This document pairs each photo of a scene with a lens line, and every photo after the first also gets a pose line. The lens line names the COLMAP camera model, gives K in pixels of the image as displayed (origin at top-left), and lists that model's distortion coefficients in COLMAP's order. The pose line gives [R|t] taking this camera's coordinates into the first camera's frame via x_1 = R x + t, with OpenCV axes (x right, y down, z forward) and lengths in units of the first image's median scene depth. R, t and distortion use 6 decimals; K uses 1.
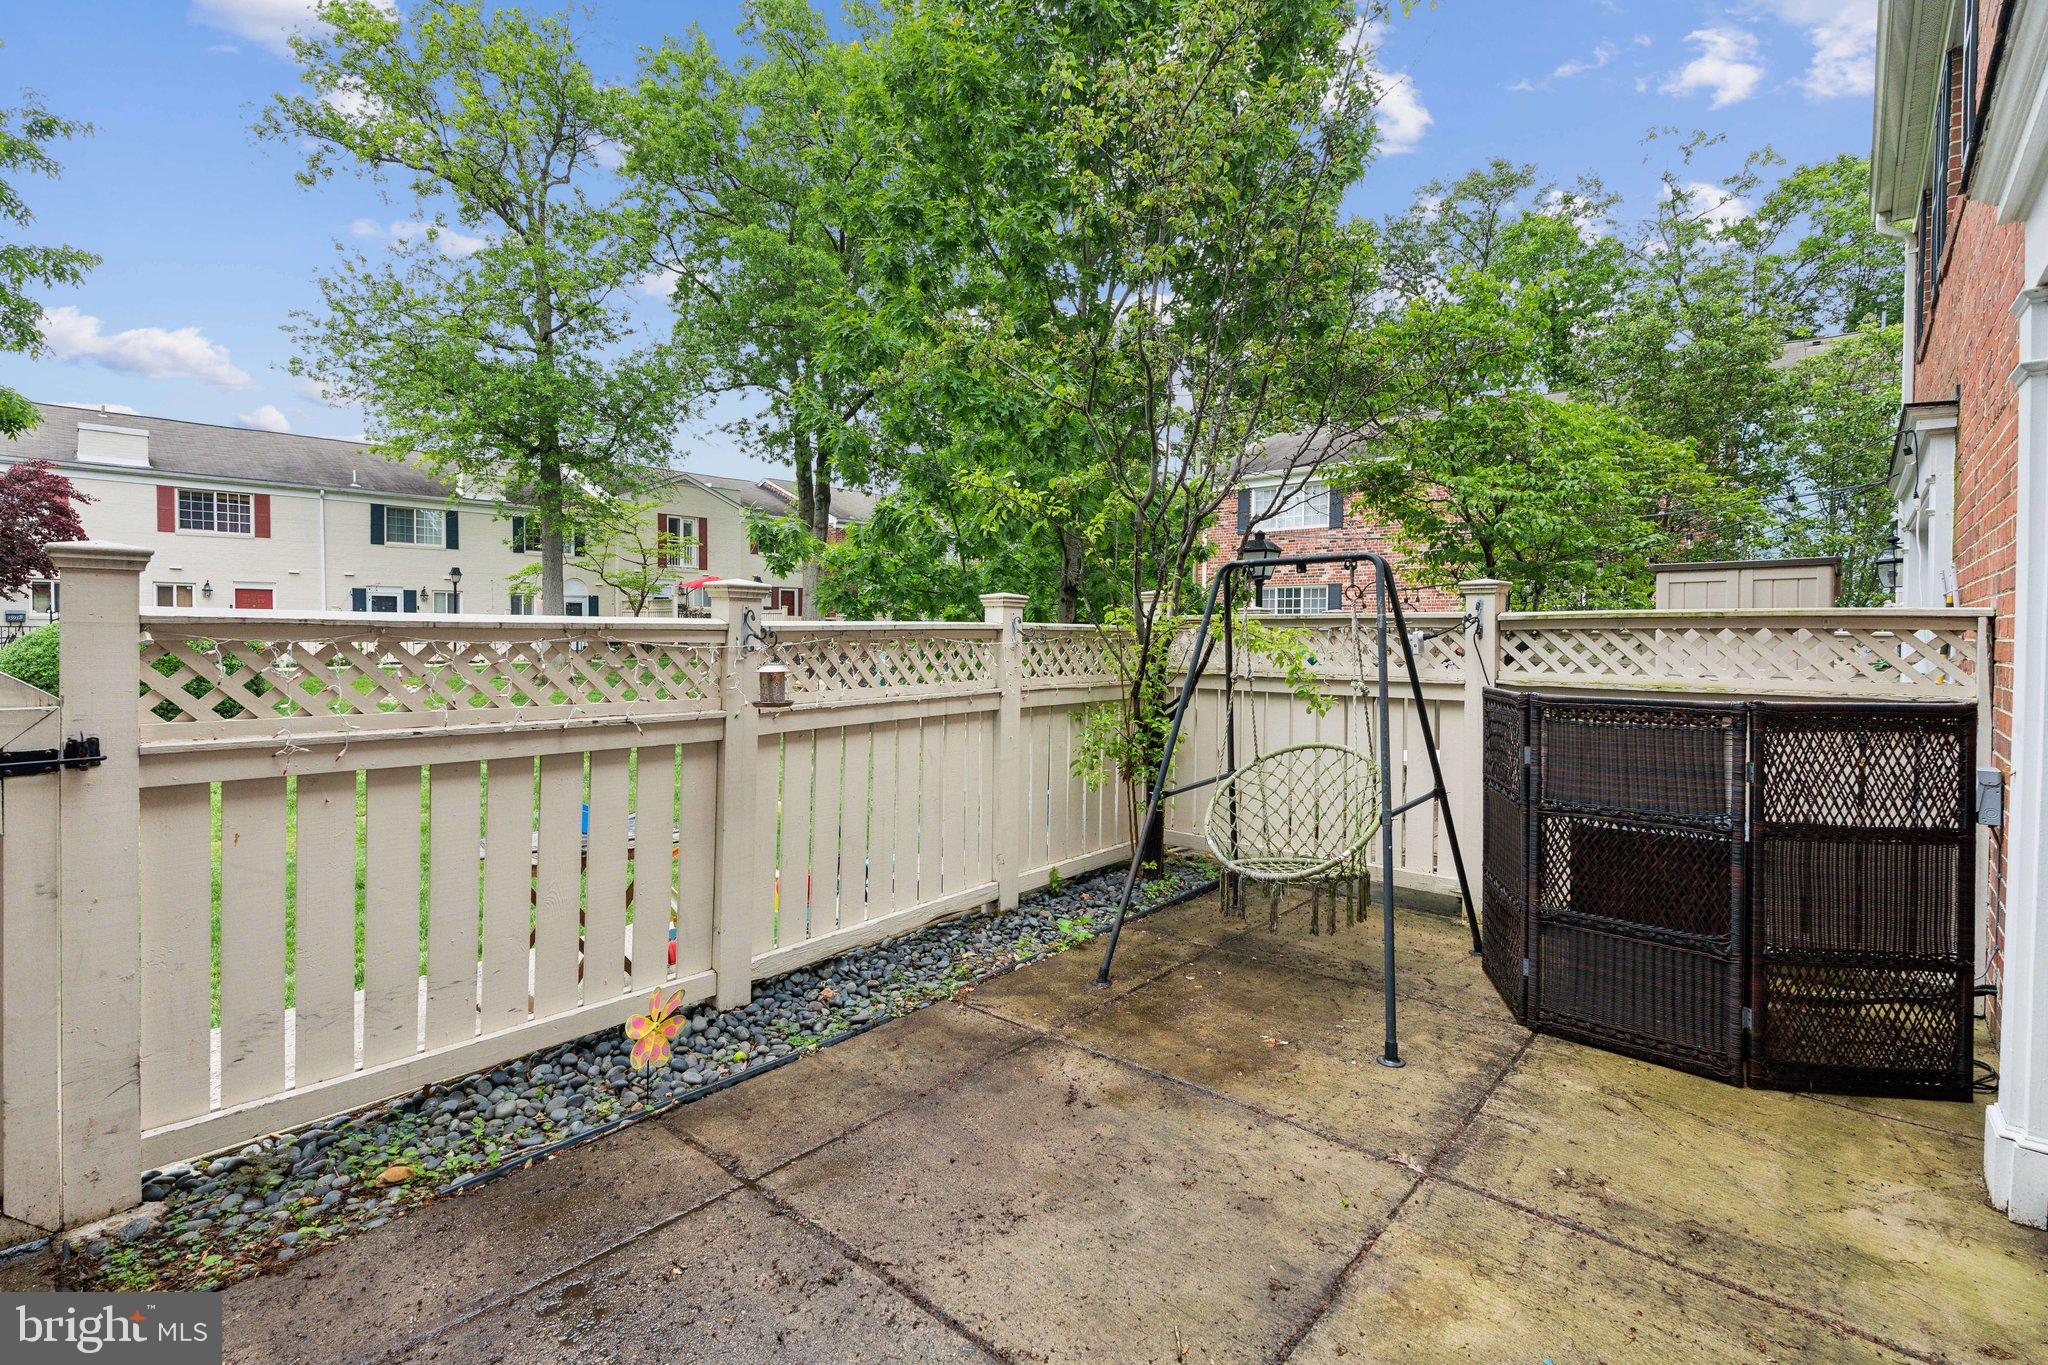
lens RADIAL K [[907.0, 0, 1018.9], [0, 907.0, 641.5], [0, 0, 1]] dist [-0.003691, -0.000161]
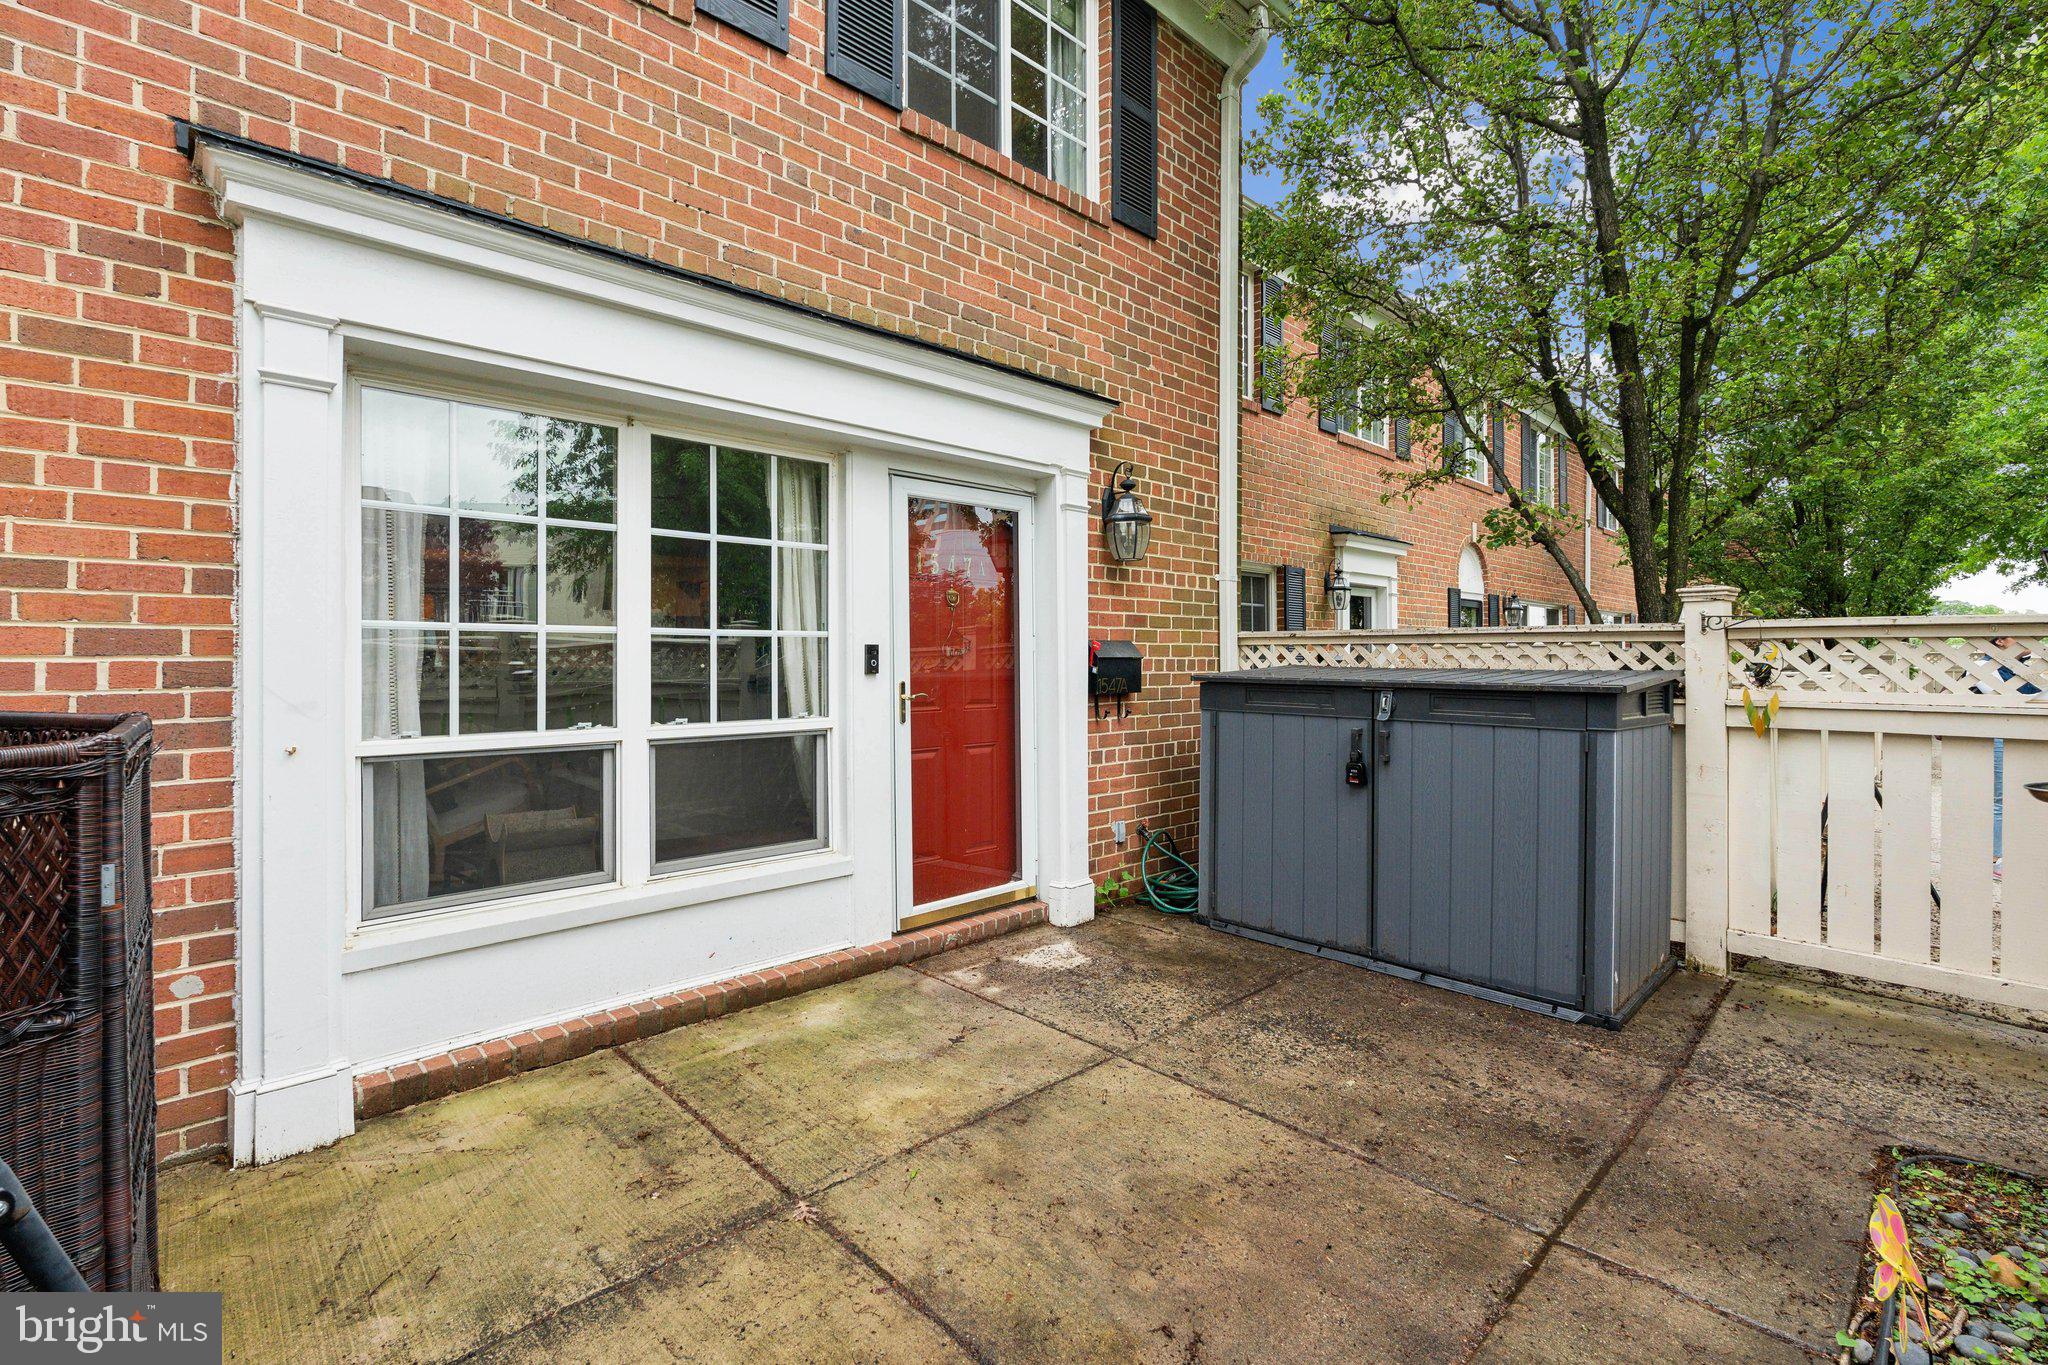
lens RADIAL K [[907.0, 0, 1028.7], [0, 907.0, 636.0], [0, 0, 1]] dist [-0.003691, -0.000161]
pose [[-0.997631, -0.000984, 0.068792, 0.132313], [-0.001985, 0.999893, -0.014483, 0.018966], [-0.068771, -0.014586, -0.997526, 1.676812]]
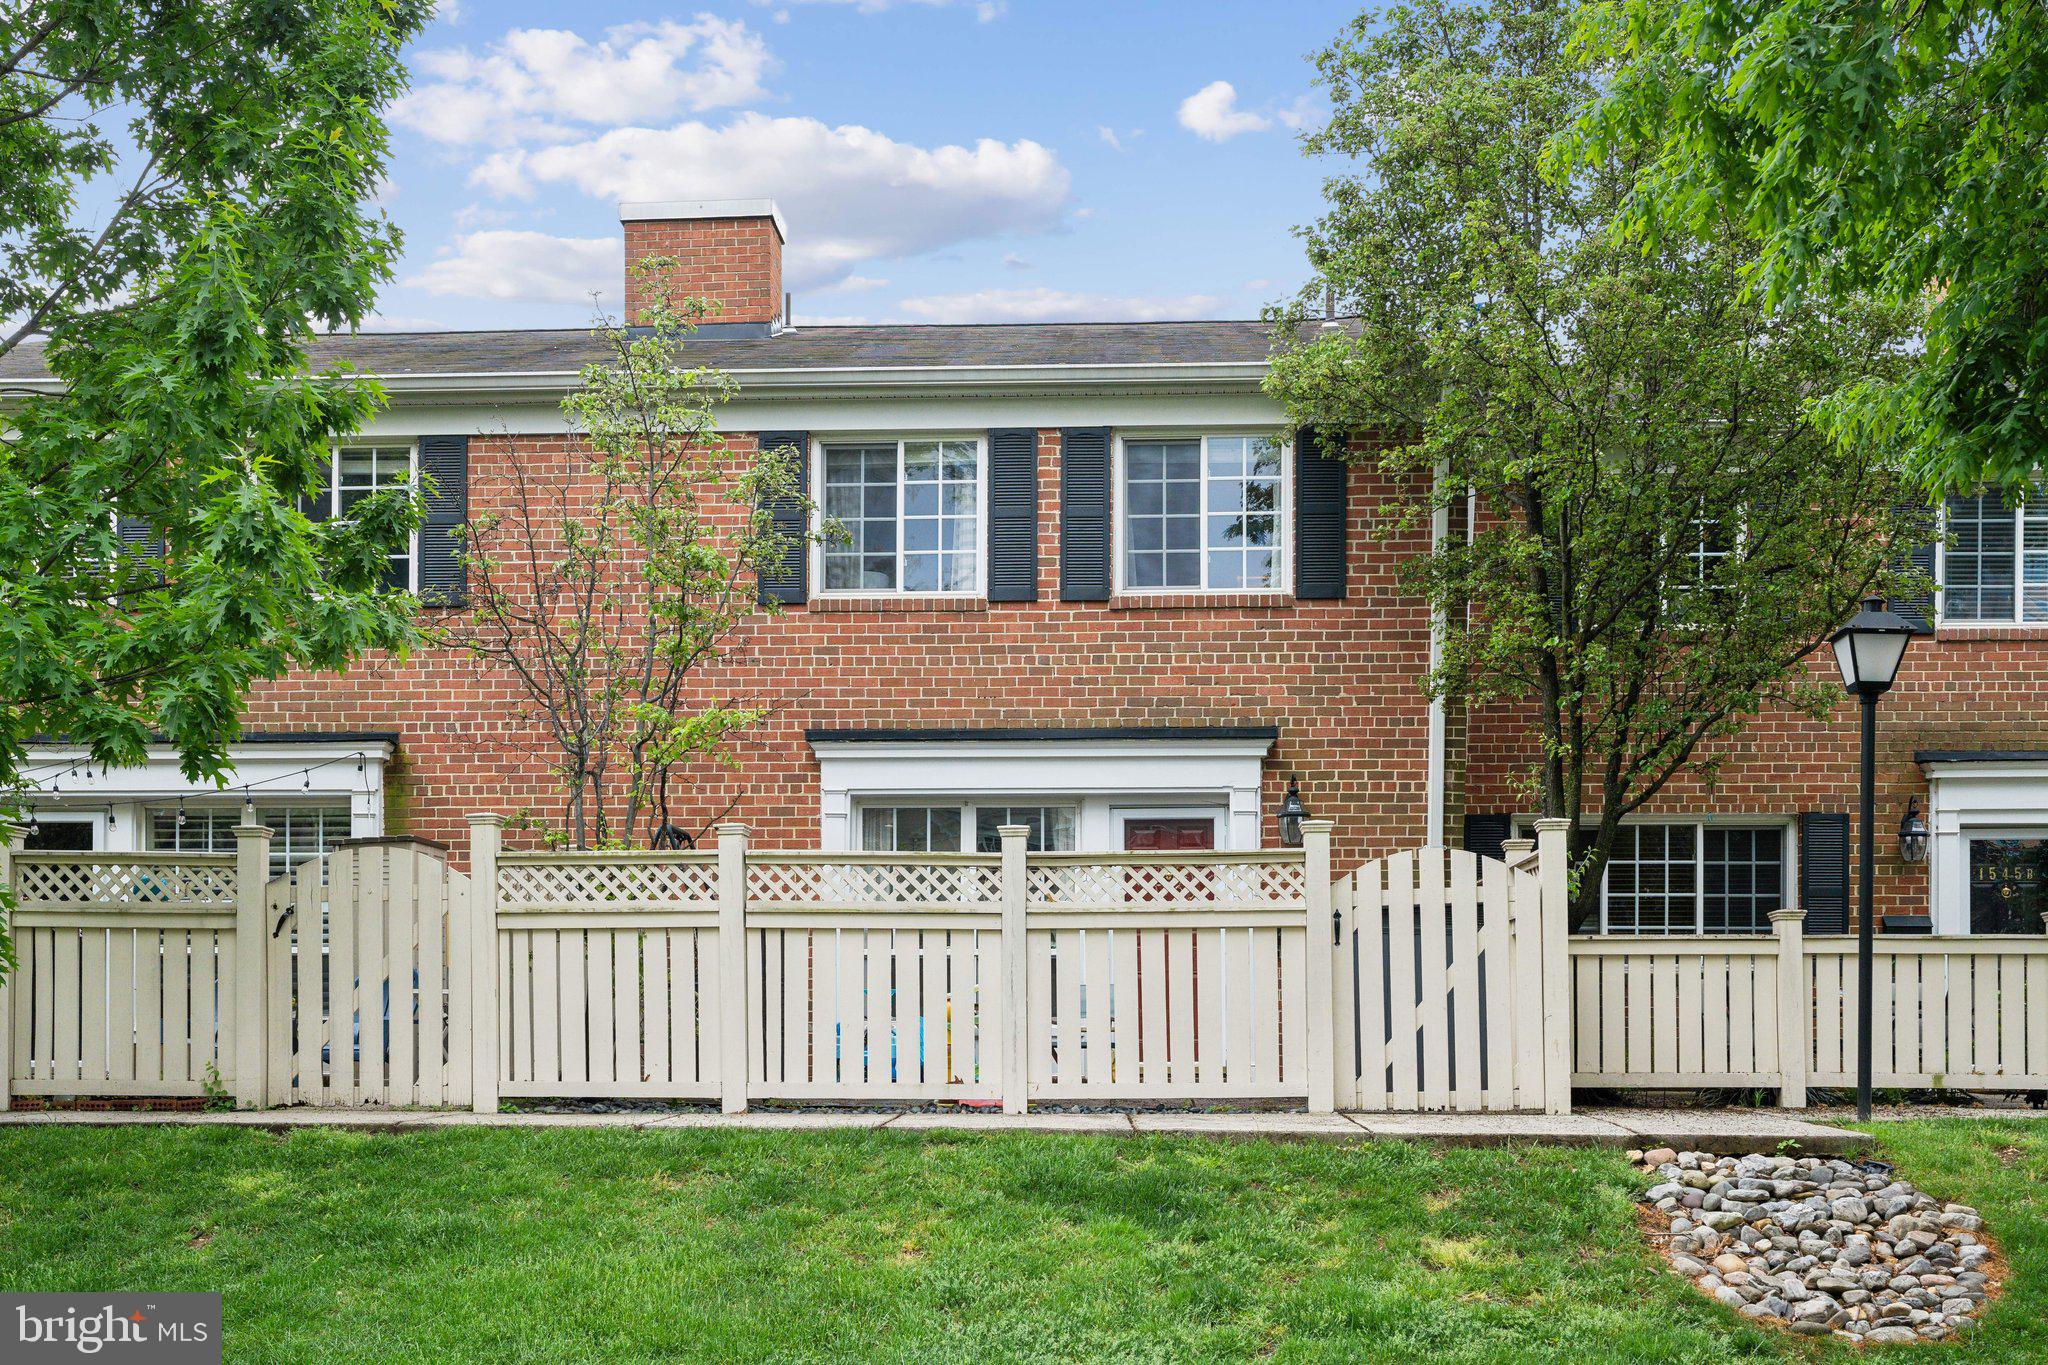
lens RADIAL K [[2030.5, 0, 1038.9], [0, 2030.5, 797.3], [0, 0, 1]] dist [0.008245, 0.000000]
pose [[-0.656428, 0.084446, 0.749648, -3.658628], [0.005920, 0.994261, -0.106817, 0.308151], [-0.754366, -0.065679, -0.653161, 4.078145]]
